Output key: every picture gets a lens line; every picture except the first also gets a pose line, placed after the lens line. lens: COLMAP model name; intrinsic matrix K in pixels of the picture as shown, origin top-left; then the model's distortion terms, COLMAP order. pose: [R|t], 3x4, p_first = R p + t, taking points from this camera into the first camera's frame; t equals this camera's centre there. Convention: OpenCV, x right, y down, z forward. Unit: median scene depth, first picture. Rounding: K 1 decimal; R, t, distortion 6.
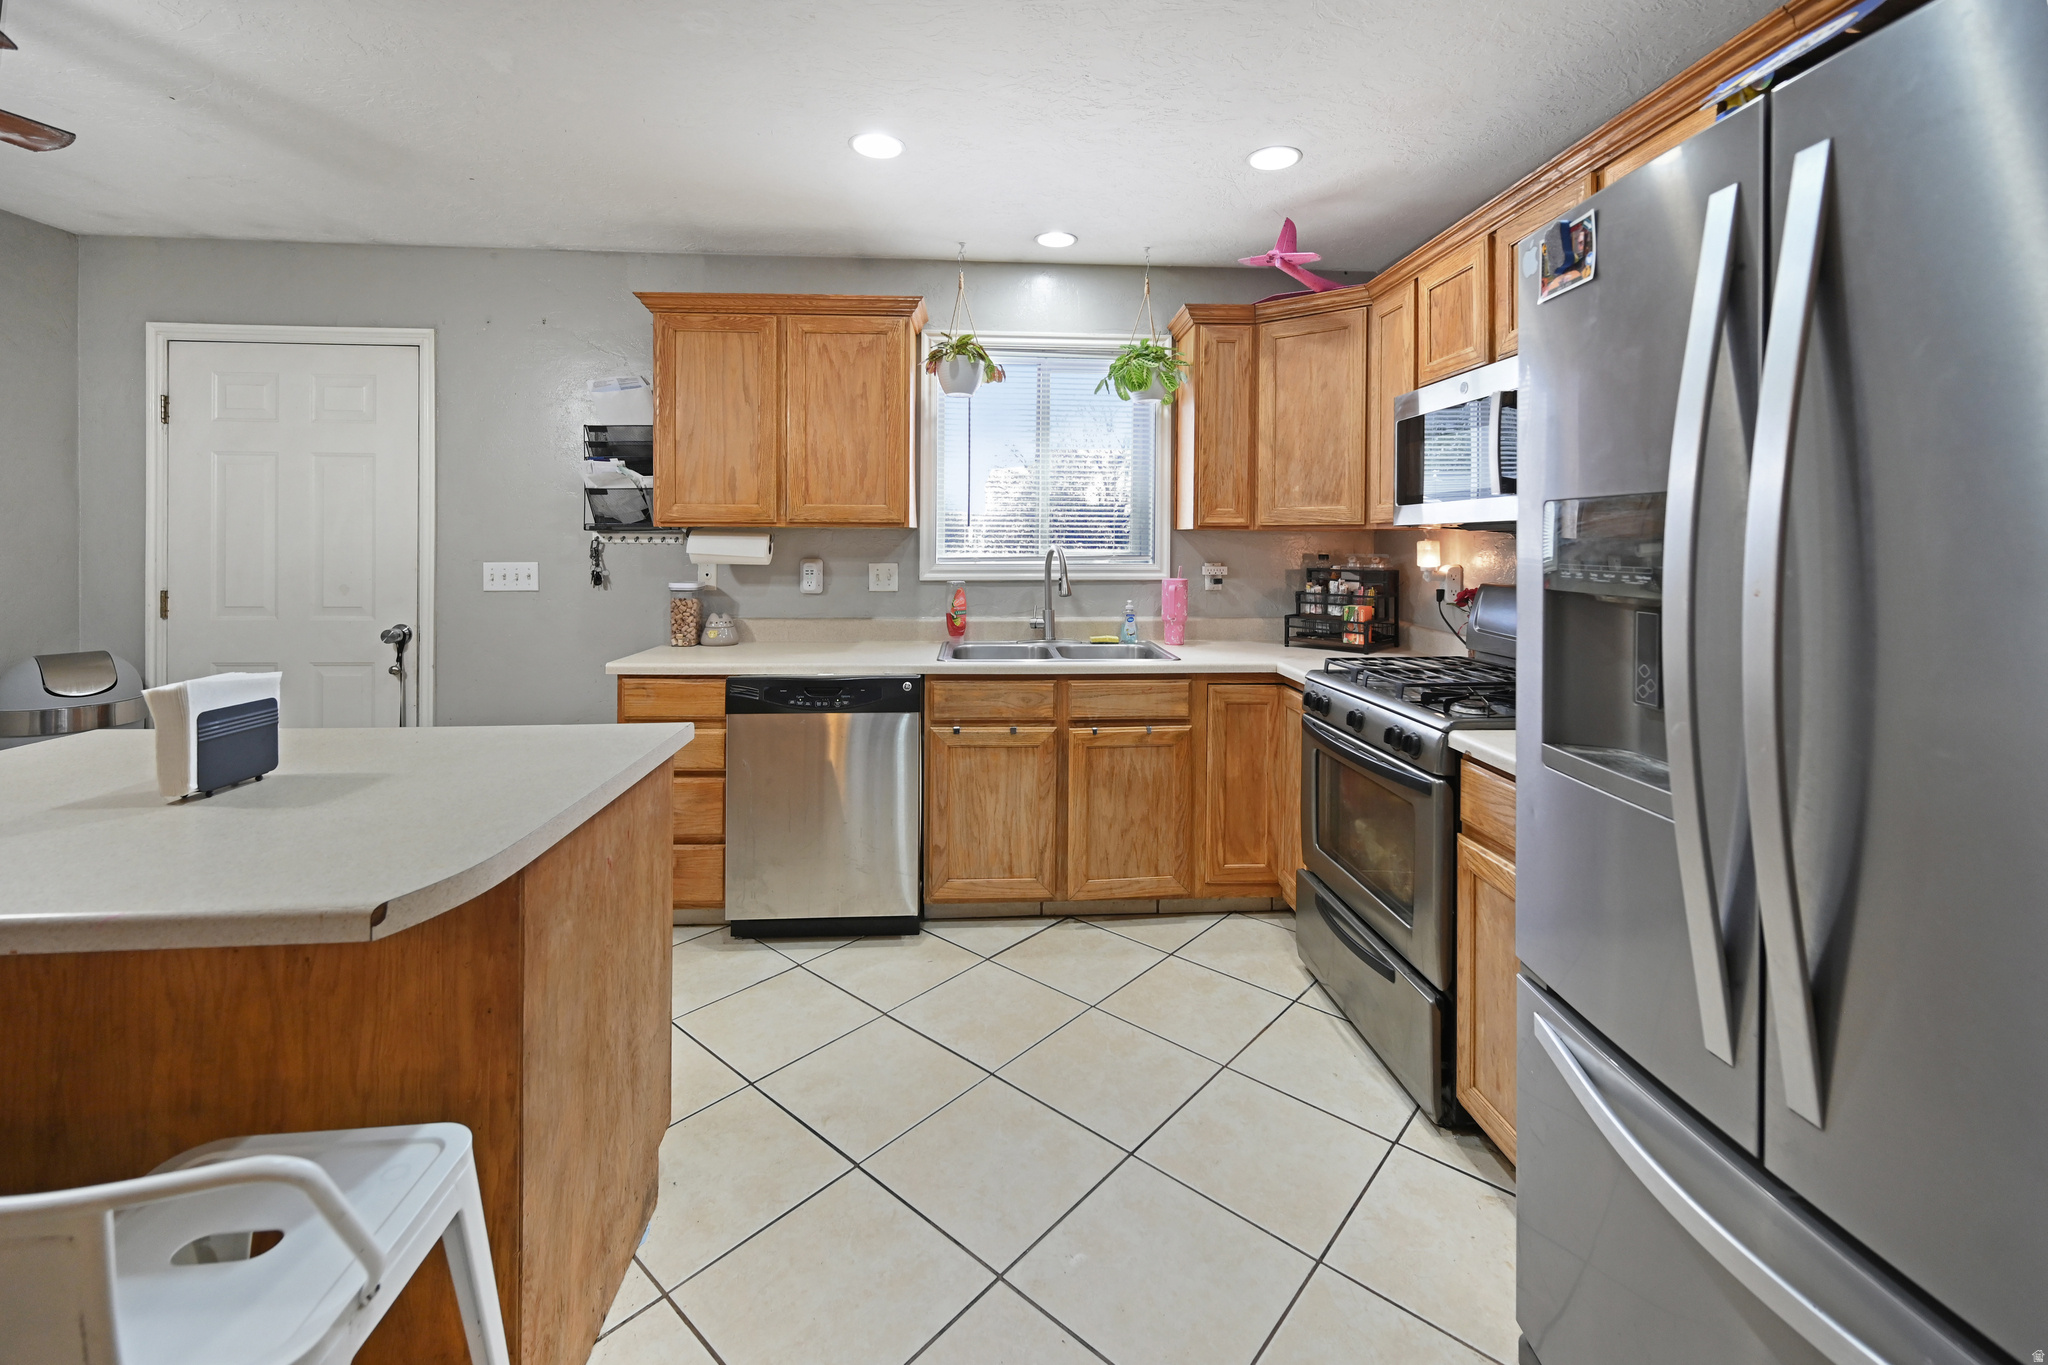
lens RADIAL K [[855.0, 0, 1023.1], [0, 855.0, 545.5], [0, 0, 1]] dist [-0.000814, -0.000229]
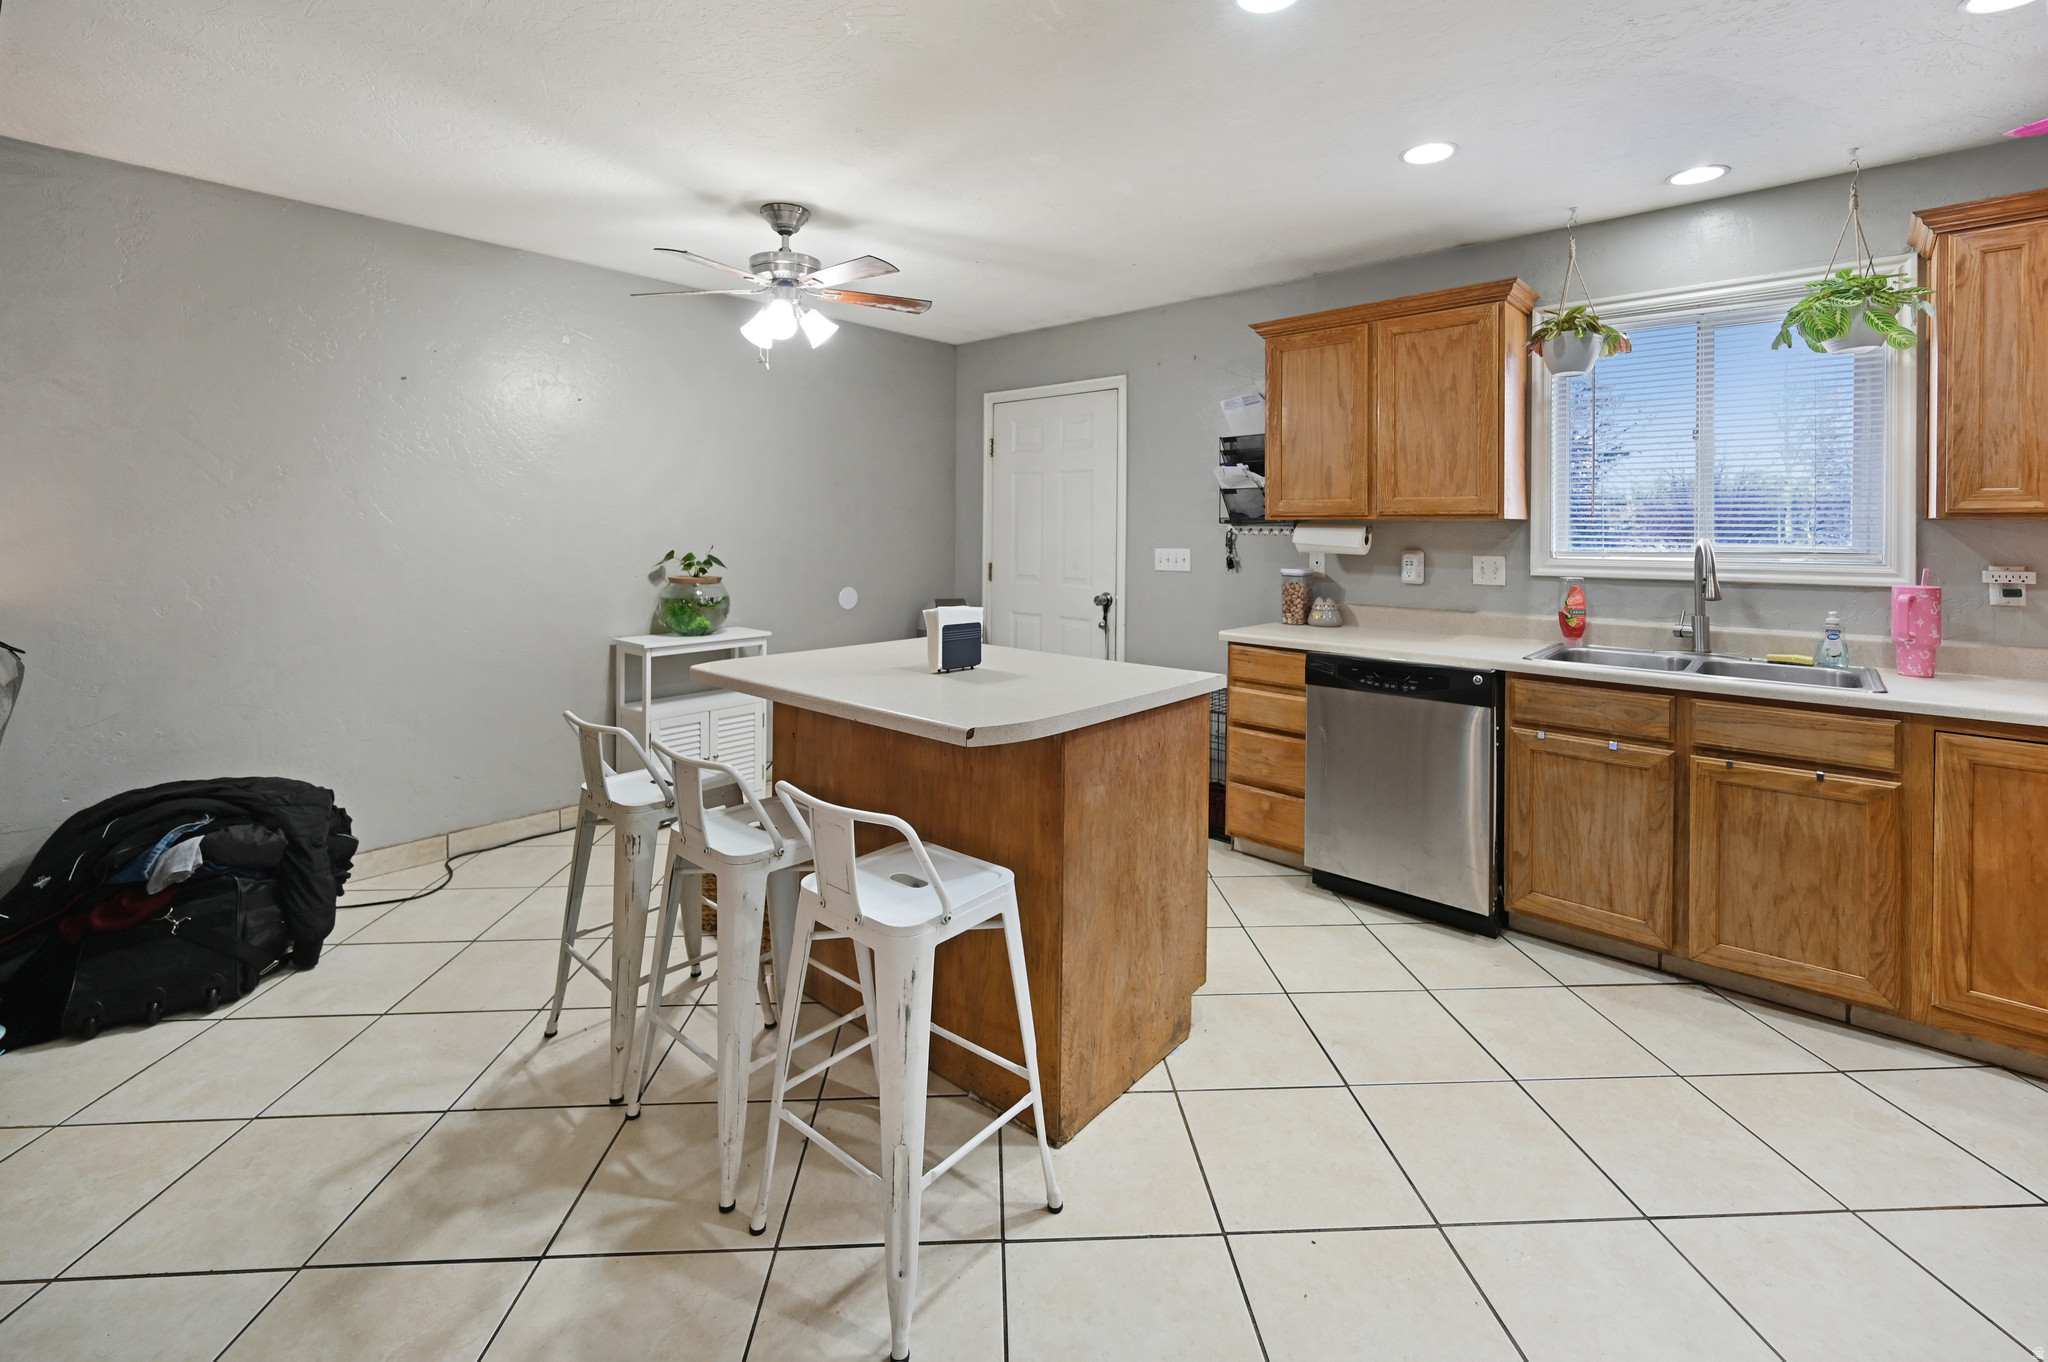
lens RADIAL K [[857.5, 0, 1031.6], [0, 857.5, 526.2], [0, 0, 1]] dist [0.000206, 0.000008]
pose [[0.701024, -0.002356, -0.713134, 0.185042], [-0.007906, 0.999907, -0.011075, 0.002040], [0.713094, 0.013402, 0.700940, -0.056742]]
